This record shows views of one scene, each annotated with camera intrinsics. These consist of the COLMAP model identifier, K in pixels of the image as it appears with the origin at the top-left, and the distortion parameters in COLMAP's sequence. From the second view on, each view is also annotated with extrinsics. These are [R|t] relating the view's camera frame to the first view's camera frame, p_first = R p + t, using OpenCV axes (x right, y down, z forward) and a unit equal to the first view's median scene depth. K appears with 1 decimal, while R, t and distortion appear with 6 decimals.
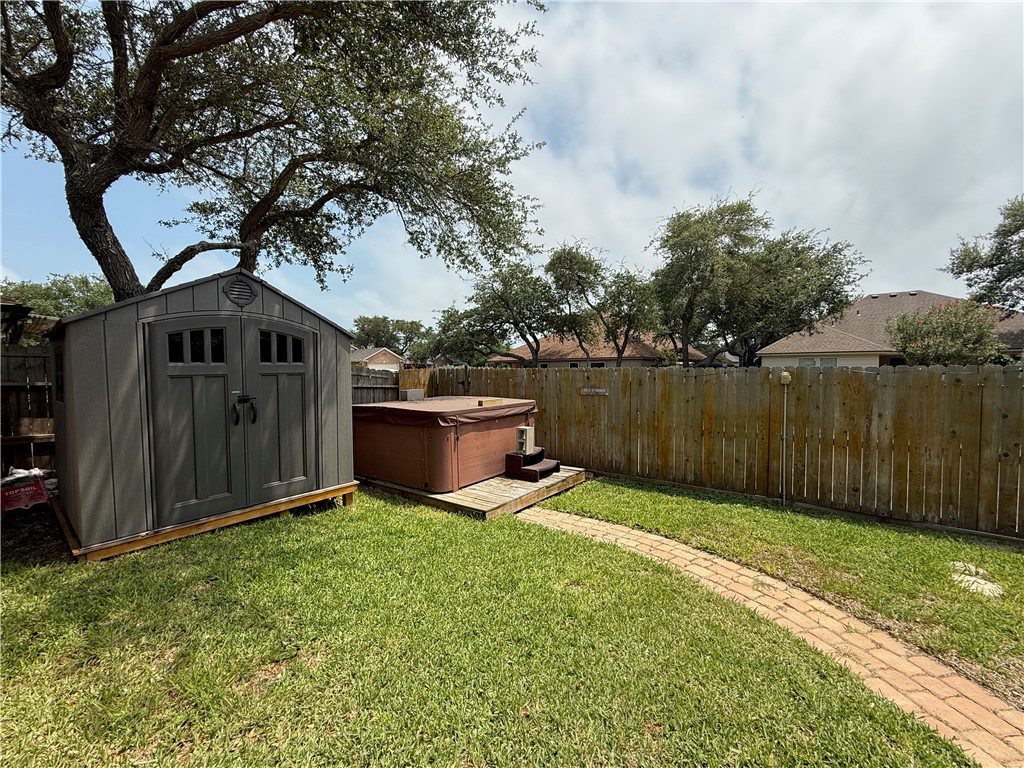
lens RADIAL K [[407.5, 0, 510.4], [0, 407.5, 384.6], [0, 0, 1]] dist [0.000990, -0.000492]
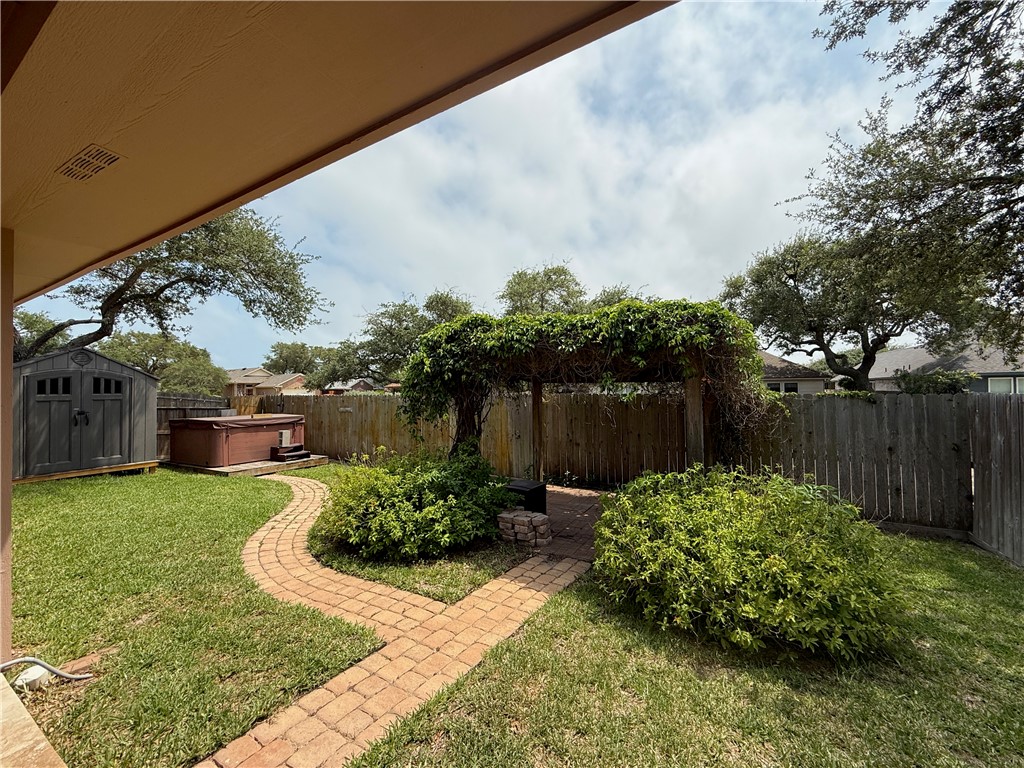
lens RADIAL K [[407.5, 0, 510.3], [0, 407.5, 385.7], [0, 0, 1]] dist [0.000990, -0.000492]
pose [[0.991274, -0.001030, 0.131812, 0.909693], [0.008453, 0.998408, -0.055774, 0.026505], [-0.131545, 0.056402, 0.989704, -0.977385]]
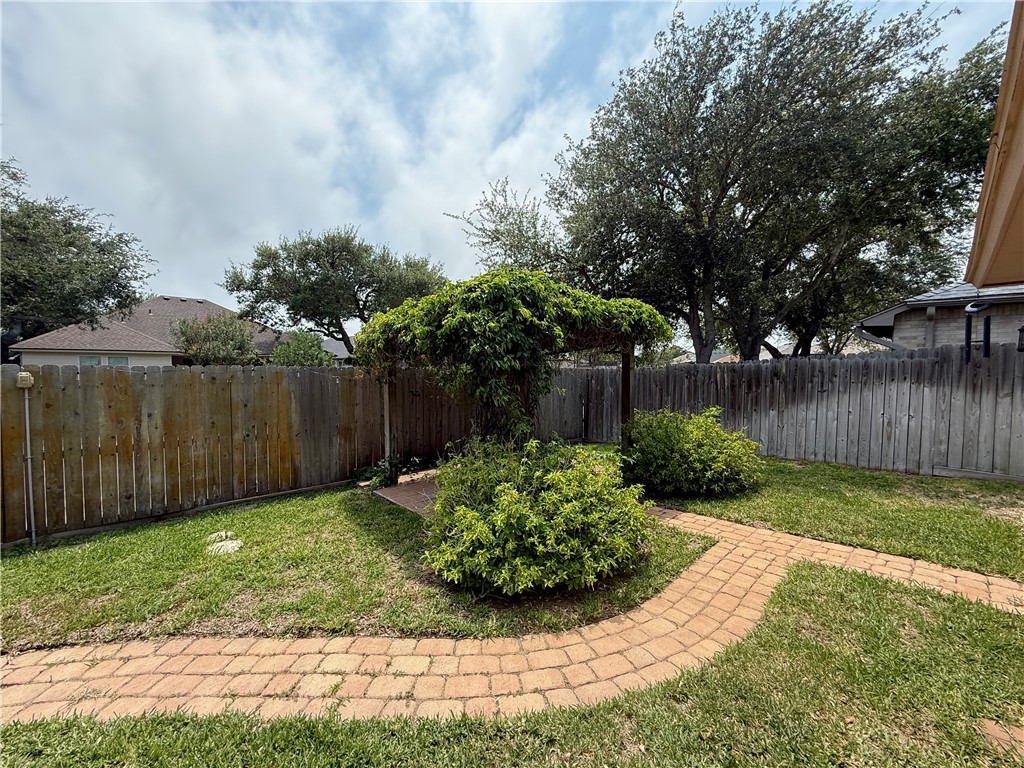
lens RADIAL K [[407.5, 0, 509.3], [0, 407.5, 382.4], [0, 0, 1]] dist [0.000990, -0.000492]
pose [[0.158659, -0.030175, 0.986872, 0.065886], [0.035562, 0.999059, 0.024830, 0.002011], [-0.986693, 0.031156, 0.159583, -0.025706]]
